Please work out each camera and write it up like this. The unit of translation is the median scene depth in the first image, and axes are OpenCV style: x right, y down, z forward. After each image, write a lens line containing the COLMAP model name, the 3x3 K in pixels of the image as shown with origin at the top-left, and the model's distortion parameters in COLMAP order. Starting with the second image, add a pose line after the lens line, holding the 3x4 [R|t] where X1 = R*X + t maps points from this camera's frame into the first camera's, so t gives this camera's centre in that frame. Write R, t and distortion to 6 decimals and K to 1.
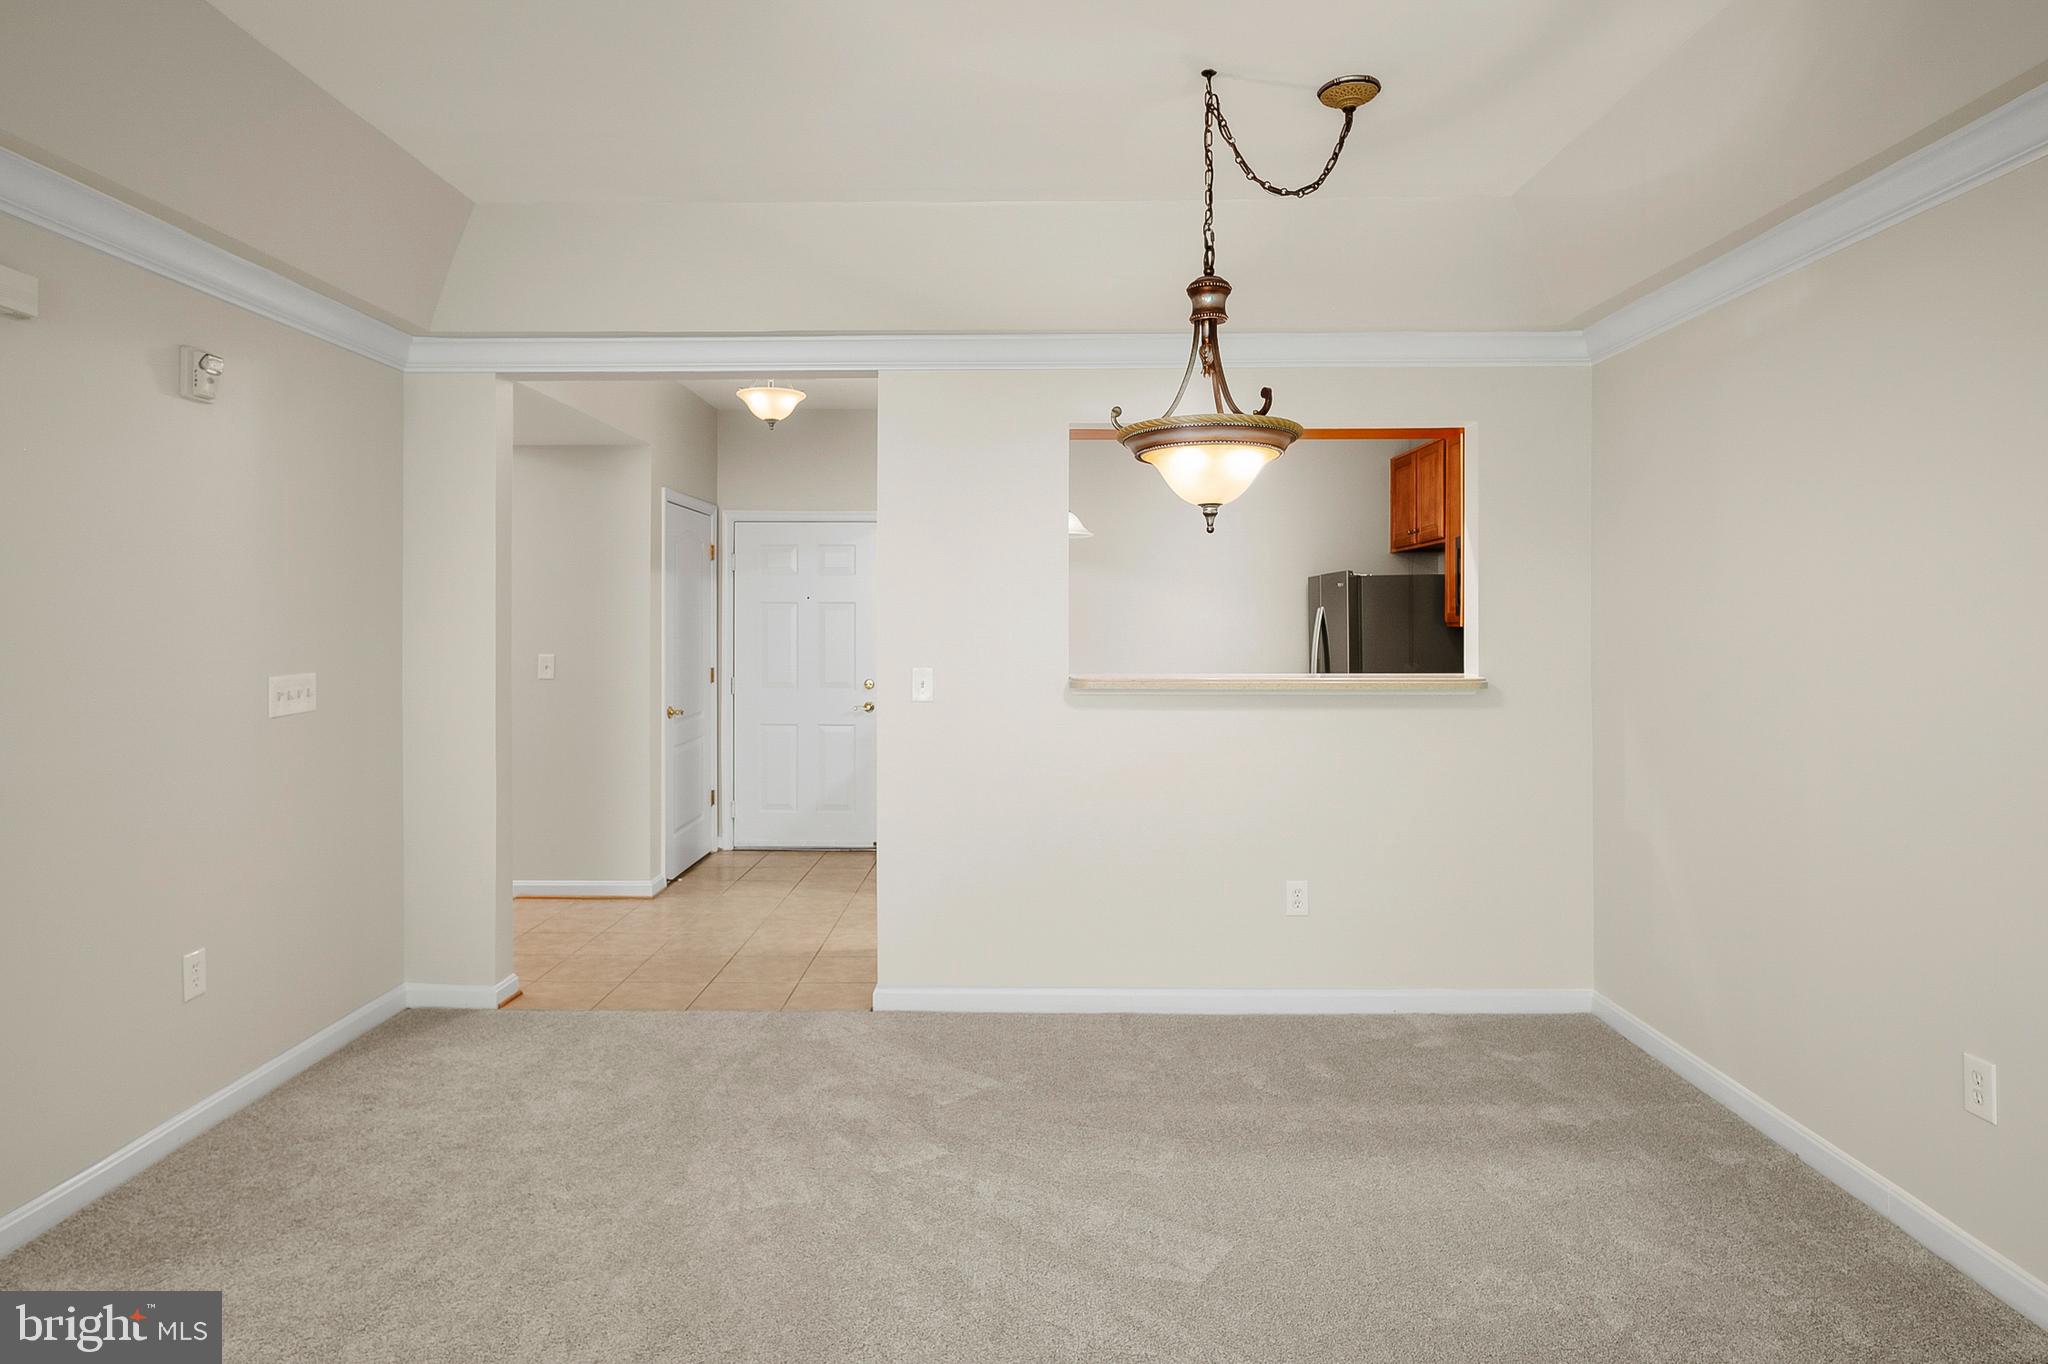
lens RADIAL K [[1135.9, 0, 1017.8], [0, 1135.9, 618.7], [0, 0, 1]] dist [-0.007347, -0.000800]
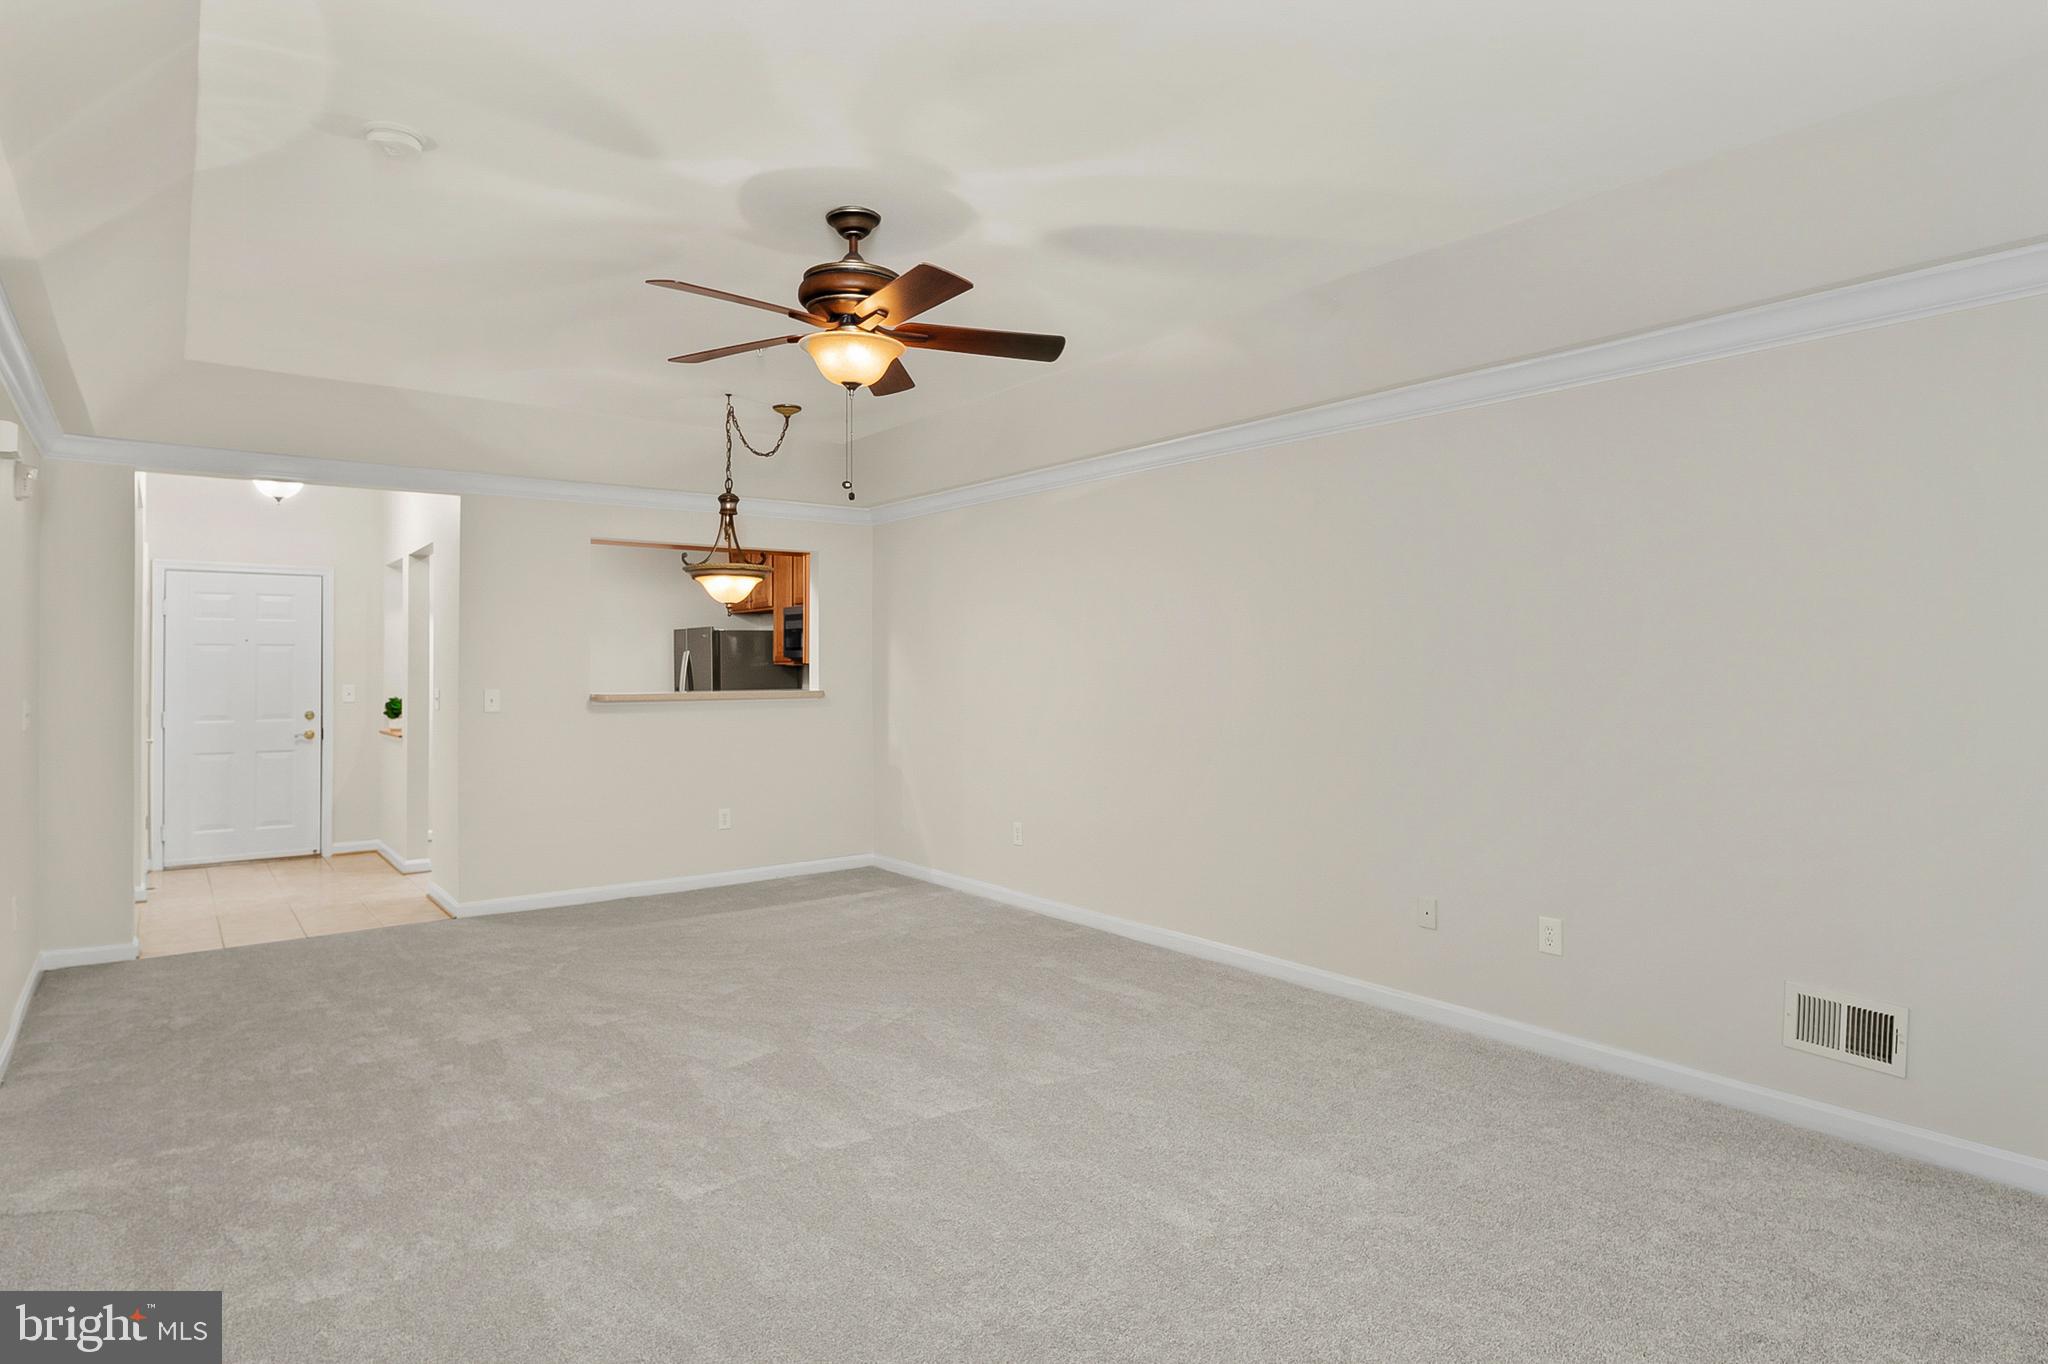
lens RADIAL K [[1108.8, 0, 1024.0], [0, 1108.8, 682.0], [0, 0, 1]] dist [-0.001142, -0.001235]
pose [[0.789574, -0.013662, 0.613503, -0.447338], [0.001860, 0.999801, 0.019871, 0.003823], [-0.613652, -0.014549, 0.789442, -0.642606]]
